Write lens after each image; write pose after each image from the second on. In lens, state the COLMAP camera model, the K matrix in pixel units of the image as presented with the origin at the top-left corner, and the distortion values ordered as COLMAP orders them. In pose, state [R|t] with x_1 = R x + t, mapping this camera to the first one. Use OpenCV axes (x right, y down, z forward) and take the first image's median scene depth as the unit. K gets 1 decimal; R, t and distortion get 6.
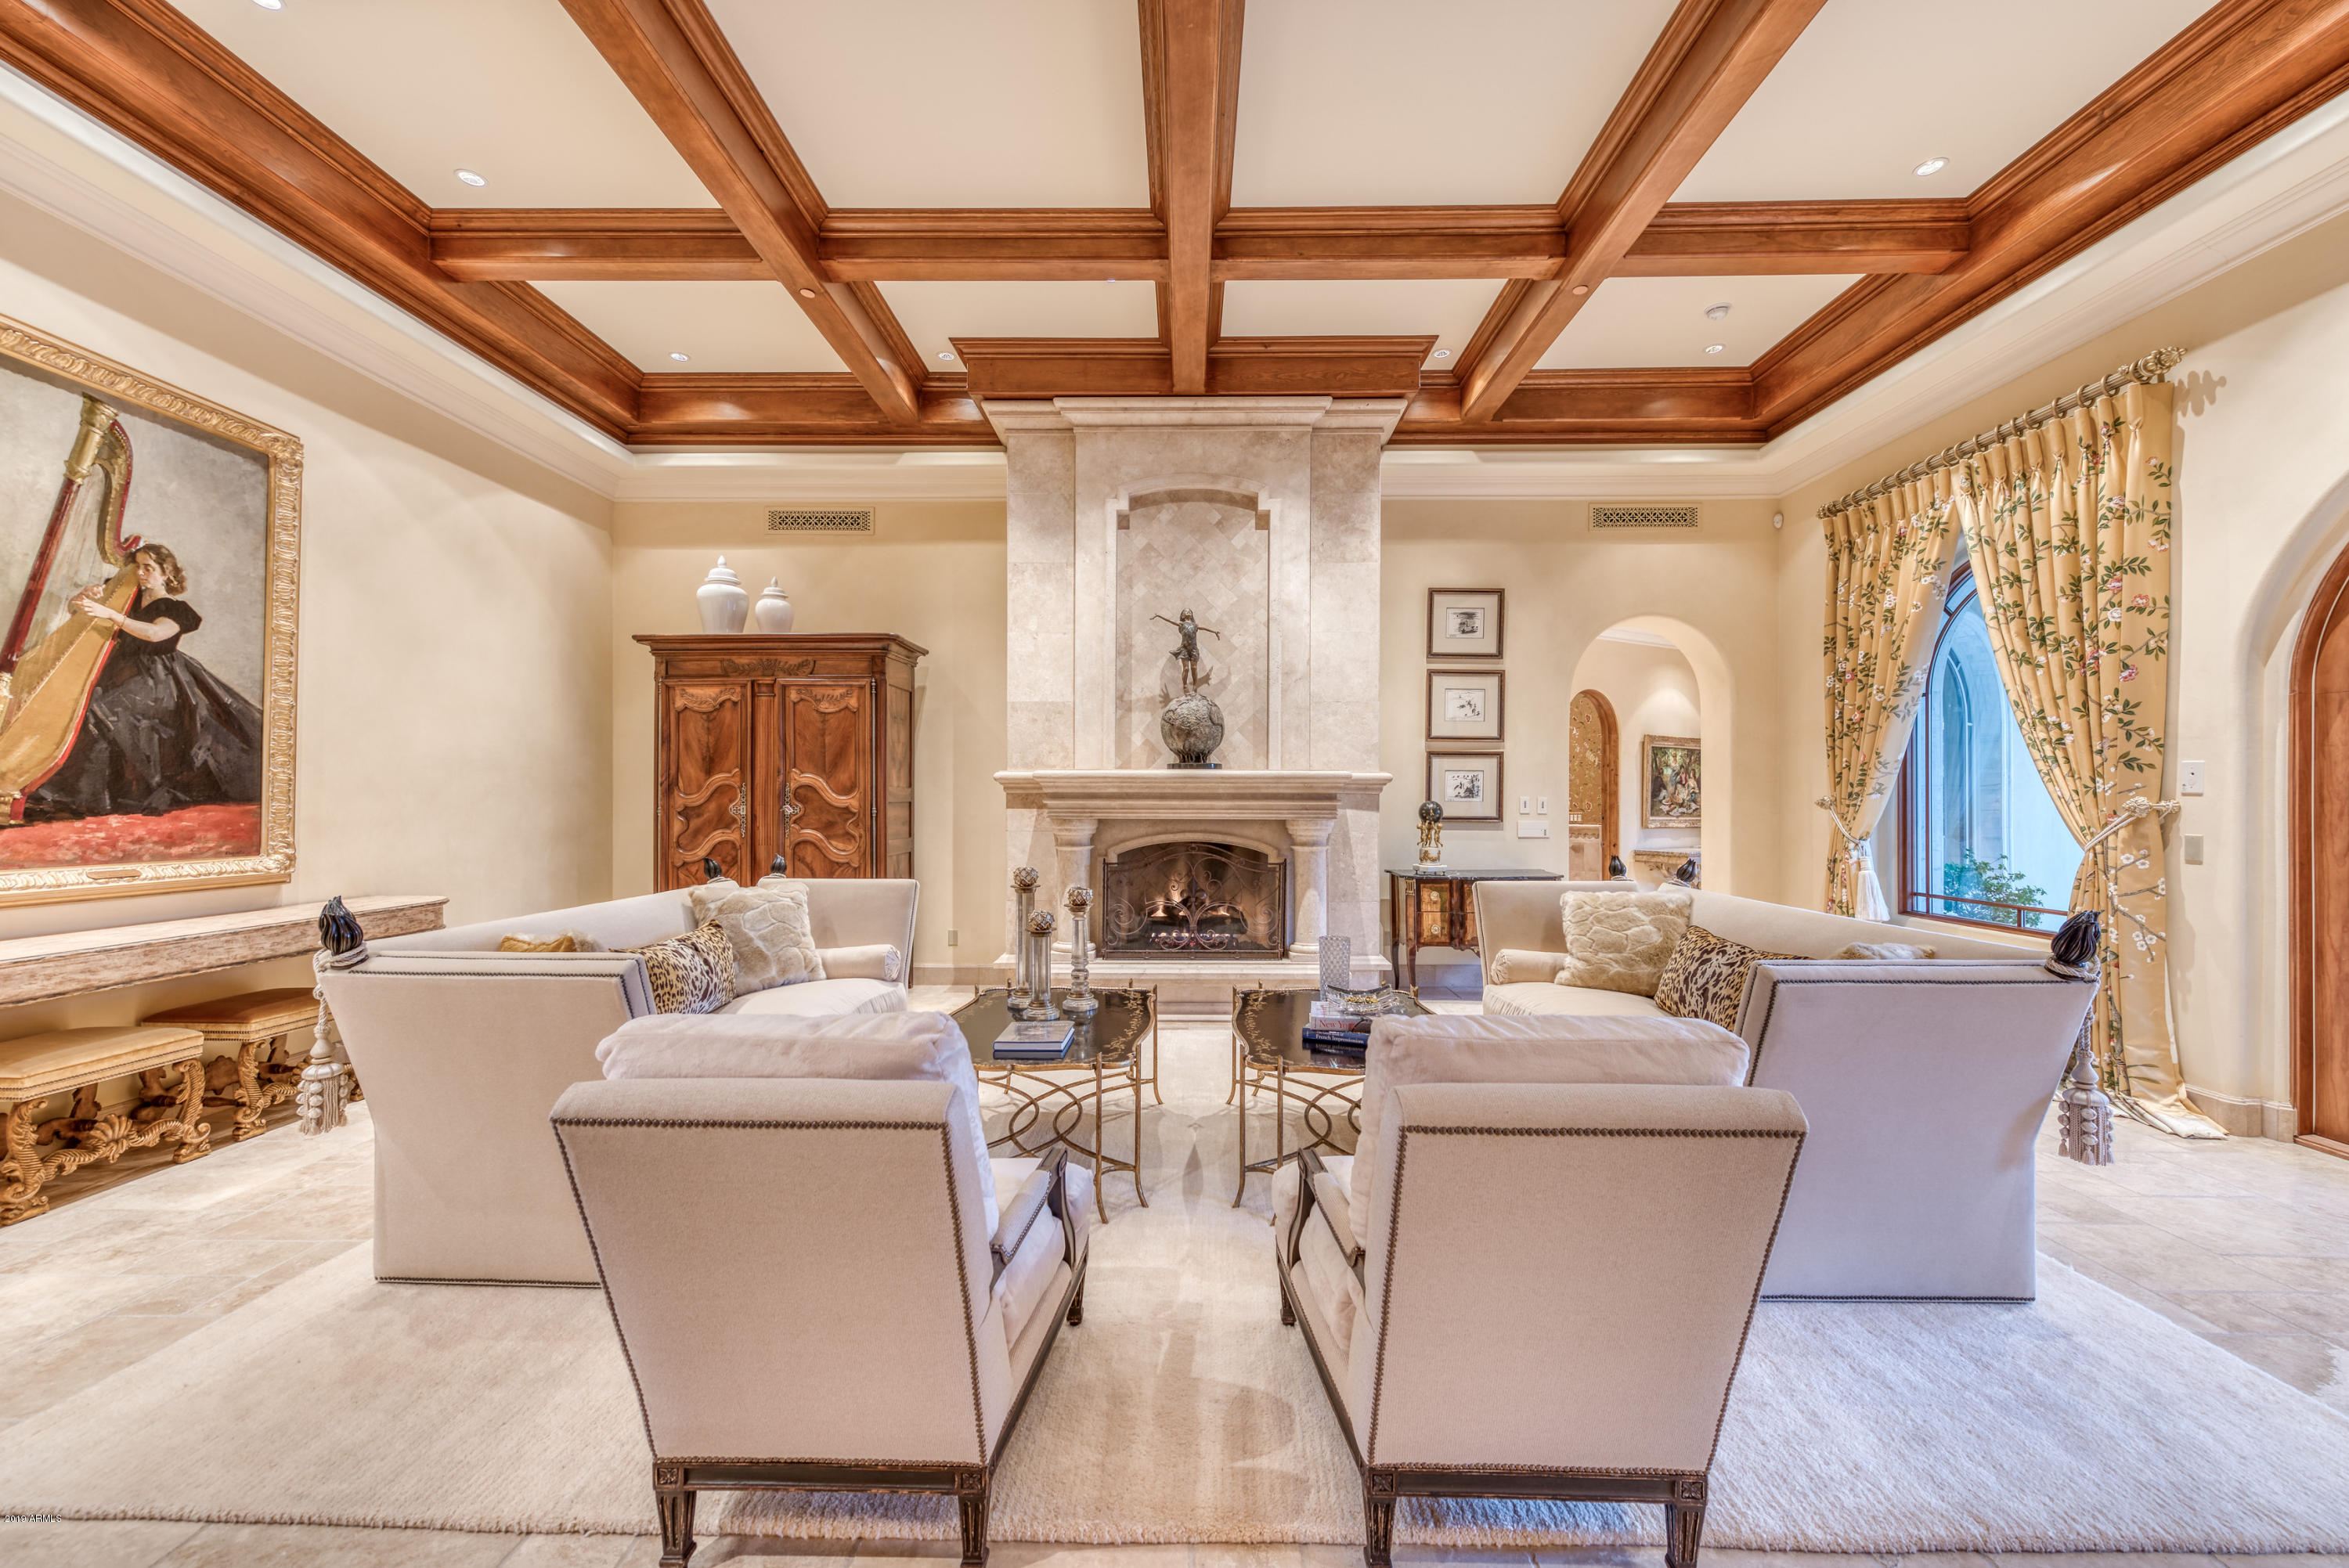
lens RADIAL K [[935.8, 0, 1172.2], [0, 935.8, 788.7], [0, 0, 1]] dist [0.002835, 0.000074]
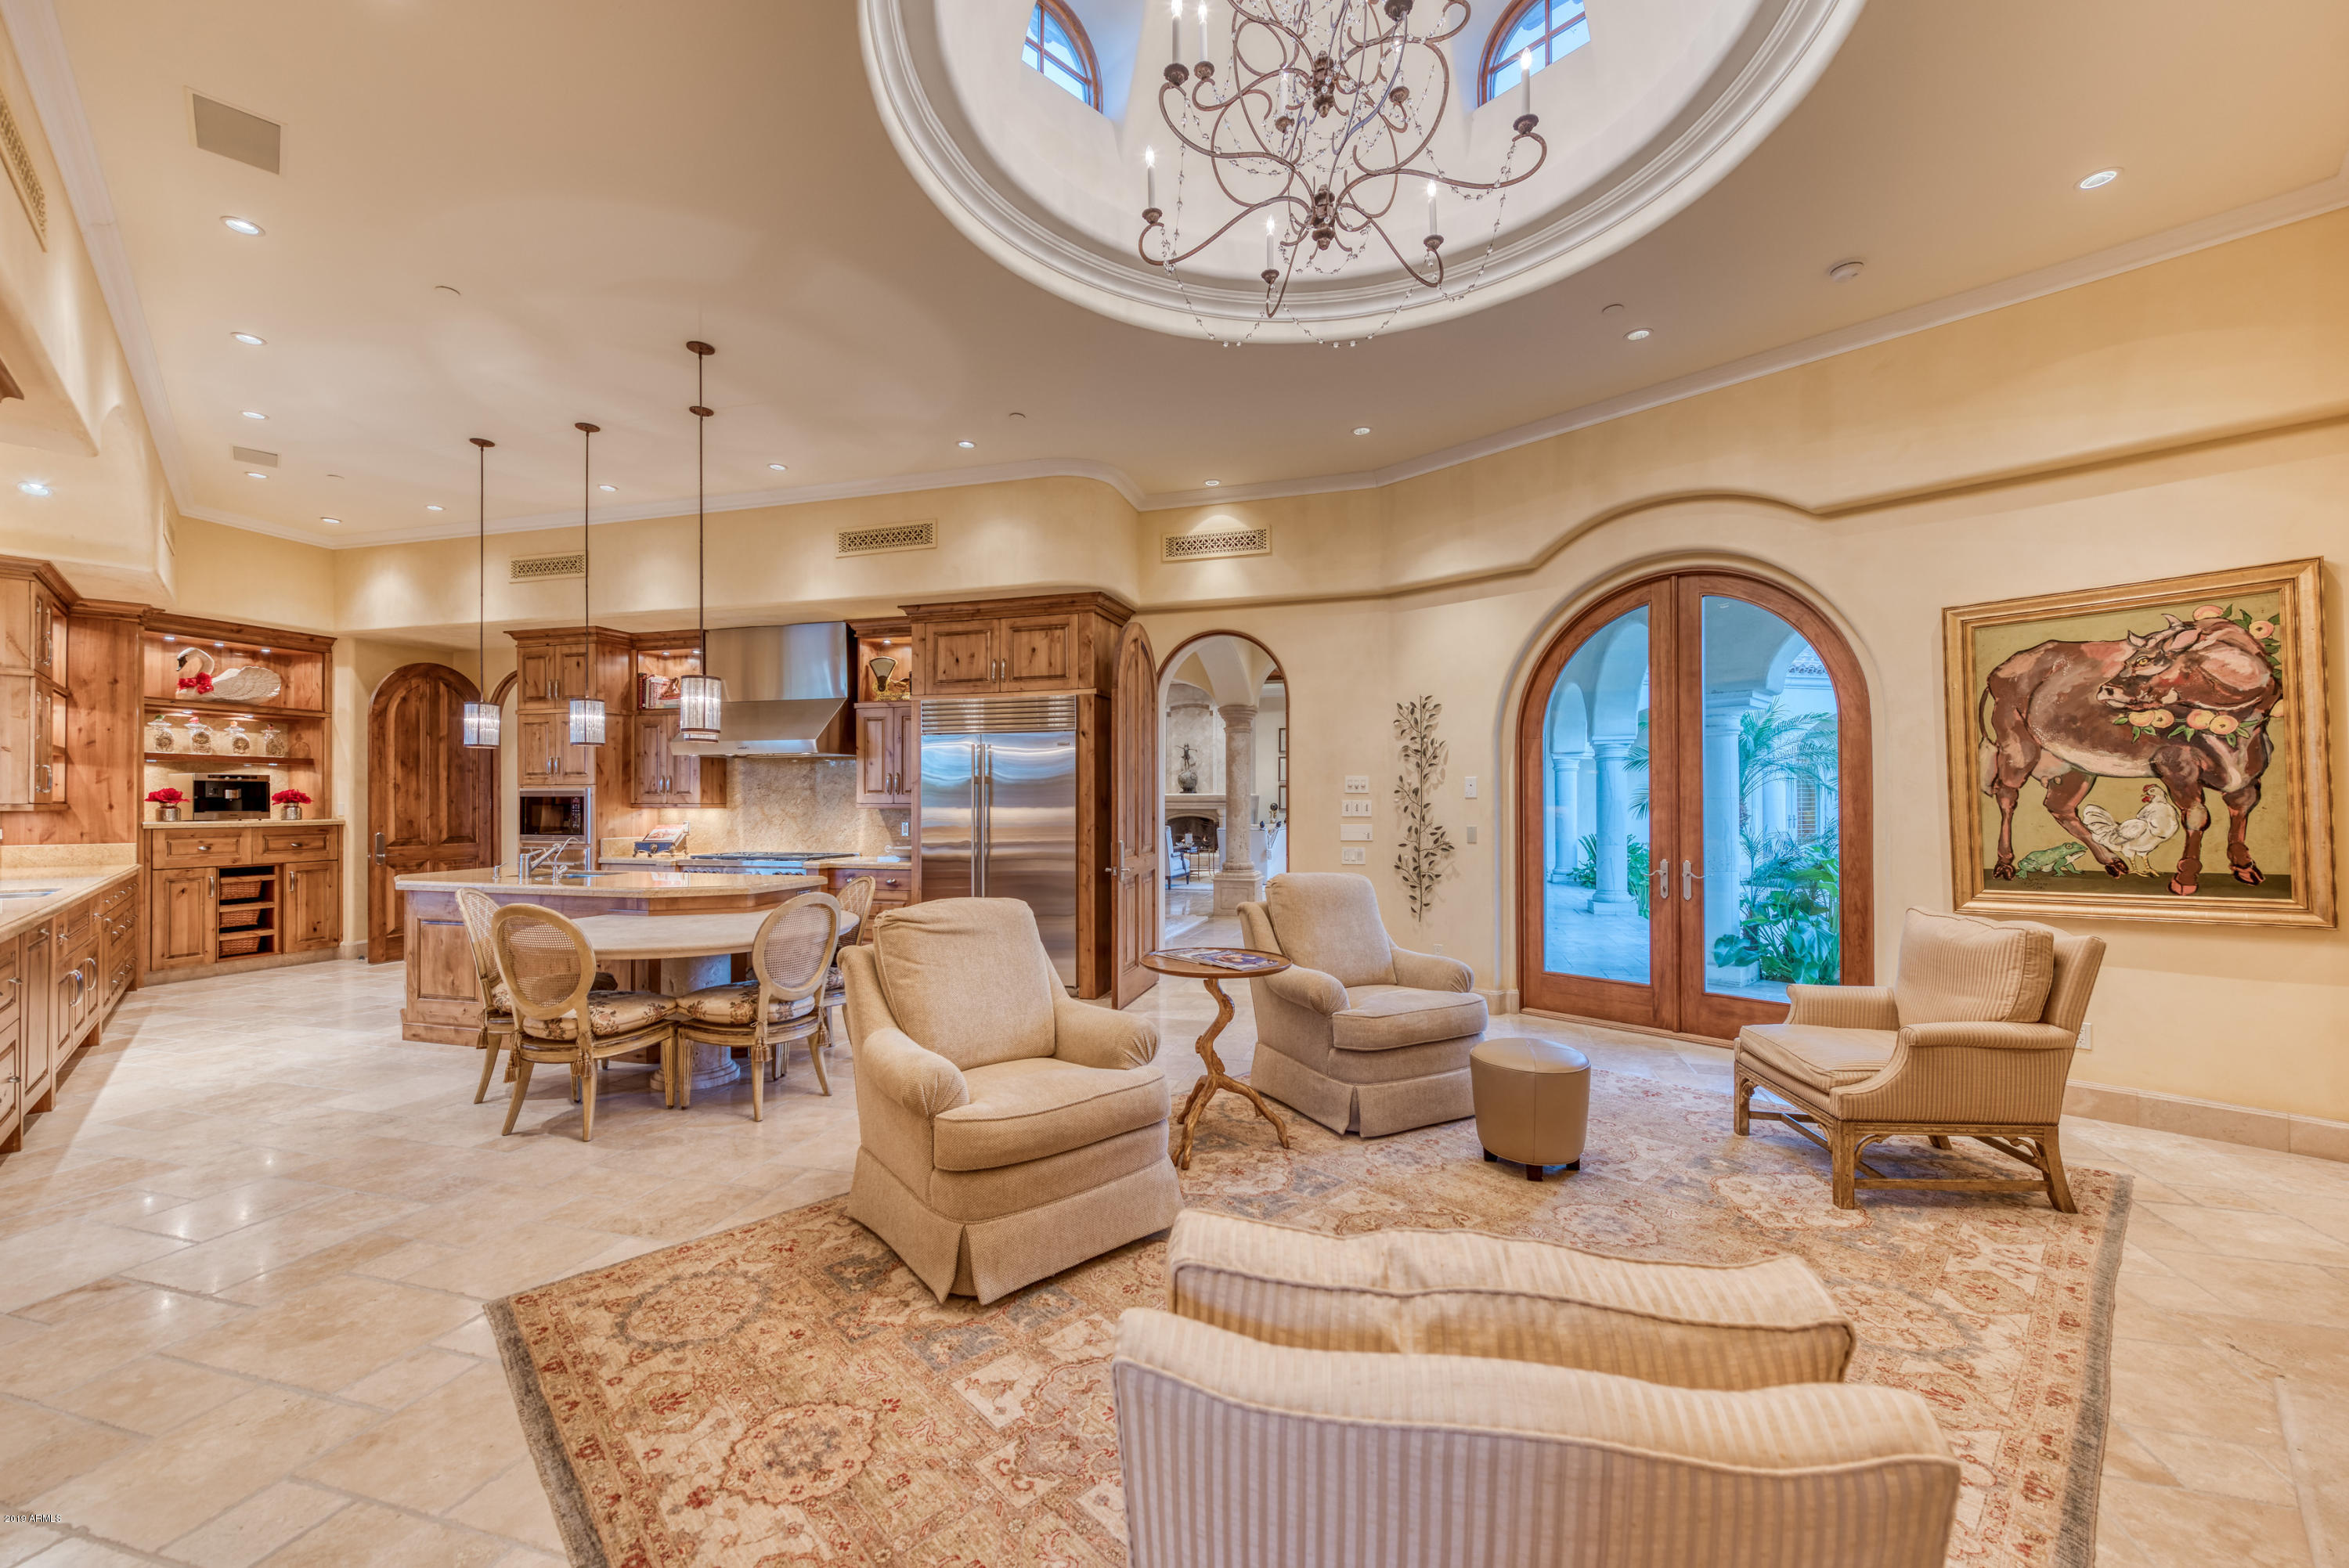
lens RADIAL K [[935.8, 0, 1183.7], [0, 935.8, 791.8], [0, 0, 1]] dist [0.002835, 0.000074]
pose [[0.969067, -0.012775, -0.246466, 0.792830], [0.012193, 0.999918, -0.003886, -0.014142], [0.246495, 0.000761, 0.969144, -2.095171]]
